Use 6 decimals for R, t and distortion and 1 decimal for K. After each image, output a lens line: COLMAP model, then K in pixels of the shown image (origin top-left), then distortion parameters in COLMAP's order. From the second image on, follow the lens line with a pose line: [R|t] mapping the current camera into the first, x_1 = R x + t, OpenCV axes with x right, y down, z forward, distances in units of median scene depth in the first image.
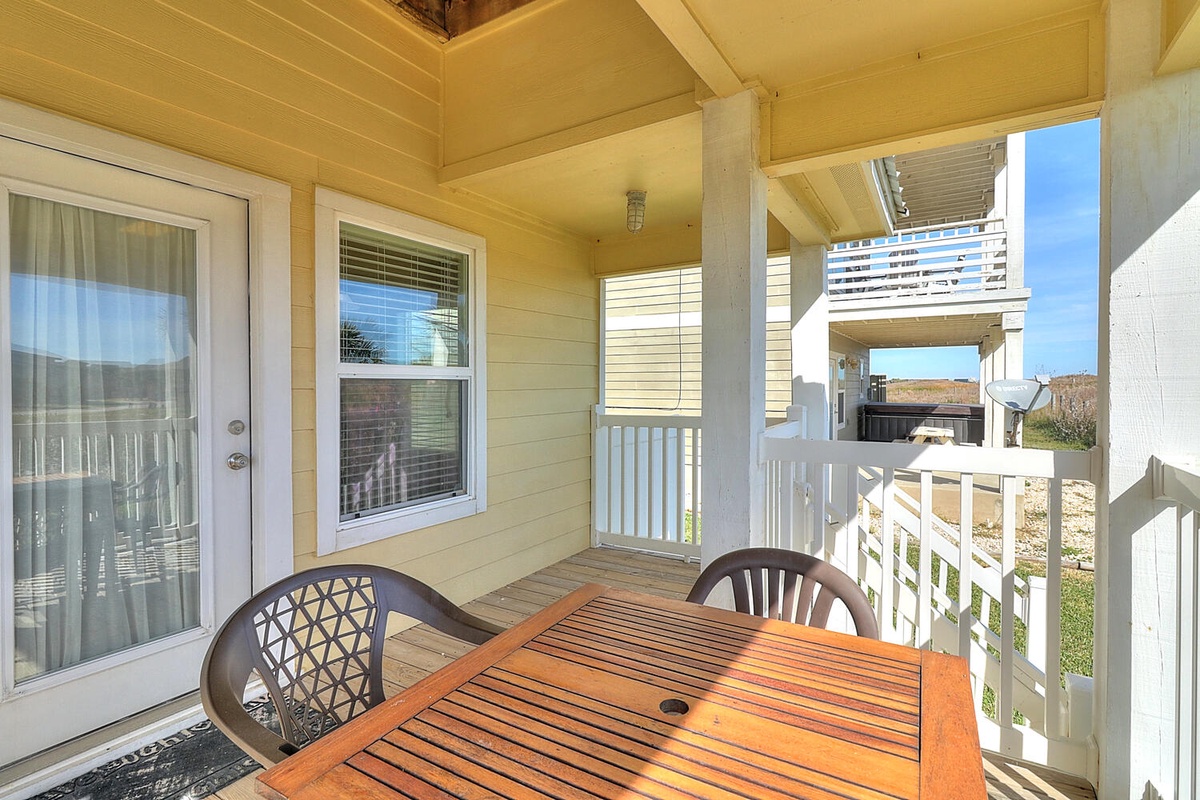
lens RADIAL K [[543.5, 0, 607.9], [0, 543.5, 395.0], [0, 0, 1]] dist [-0.000507, -0.000595]
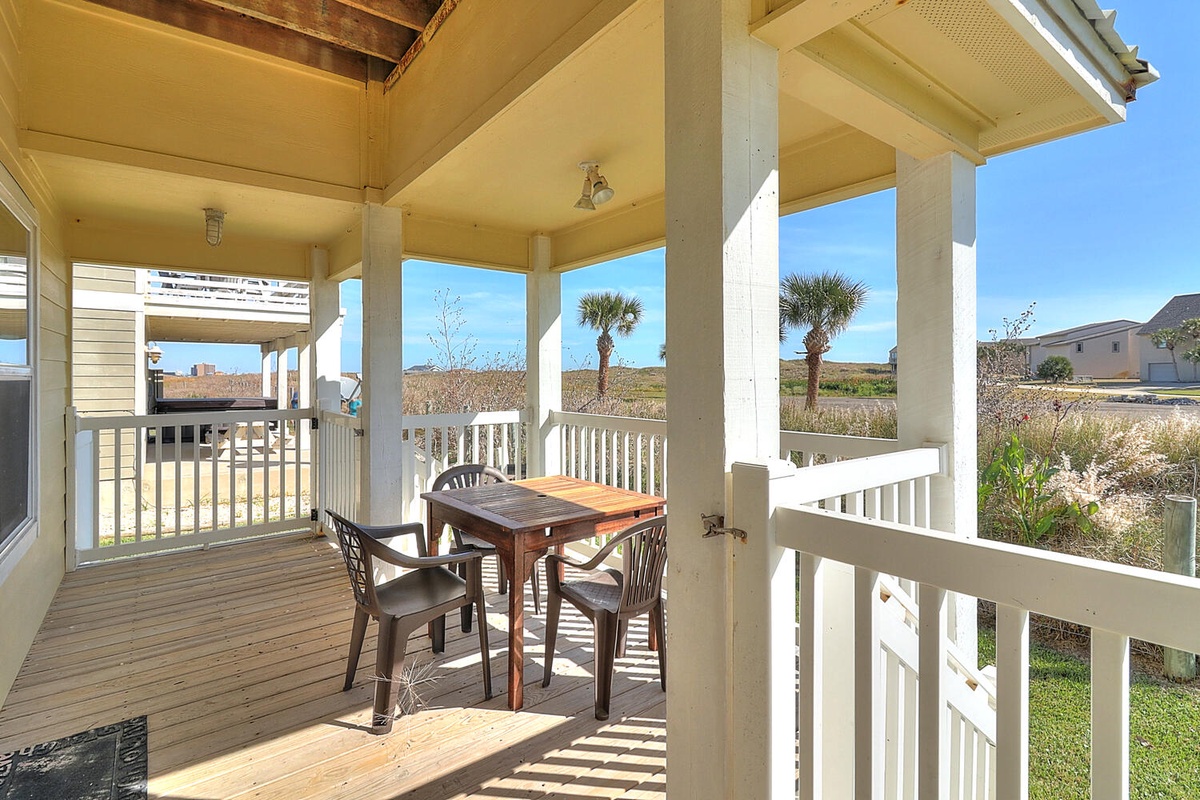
lens RADIAL K [[543.5, 0, 547.3], [0, 543.5, 381.5], [0, 0, 1]] dist [-0.000507, -0.000595]
pose [[0.424270, -0.002091, 0.905533, -0.636256], [0.015280, 0.999871, -0.004851, -0.007132], [-0.905407, 0.015895, 0.424248, -0.074890]]
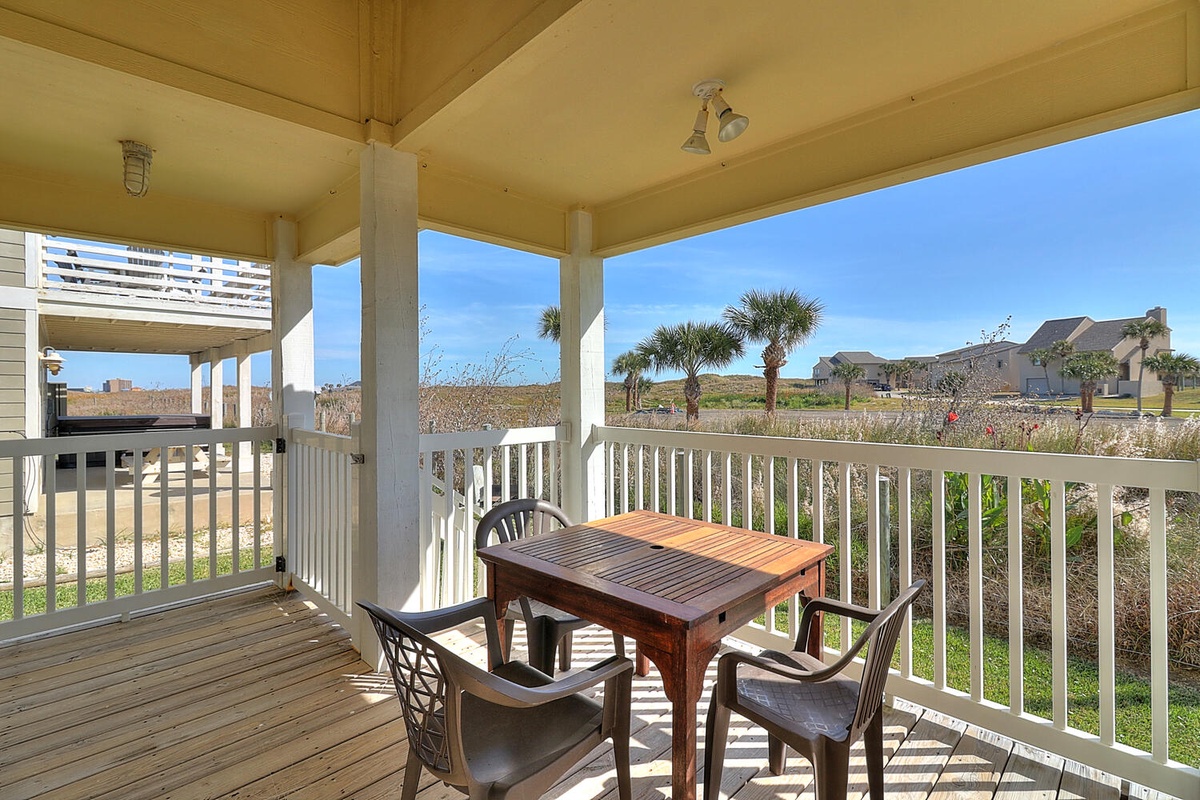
lens RADIAL K [[543.5, 0, 582.1], [0, 543.5, 396.0], [0, 0, 1]] dist [-0.000507, -0.000595]
pose [[0.291197, -0.003715, 0.956656, -0.485616], [0.020001, 0.999798, -0.002205, -0.000124], [-0.956454, 0.019776, 0.291212, 0.166210]]
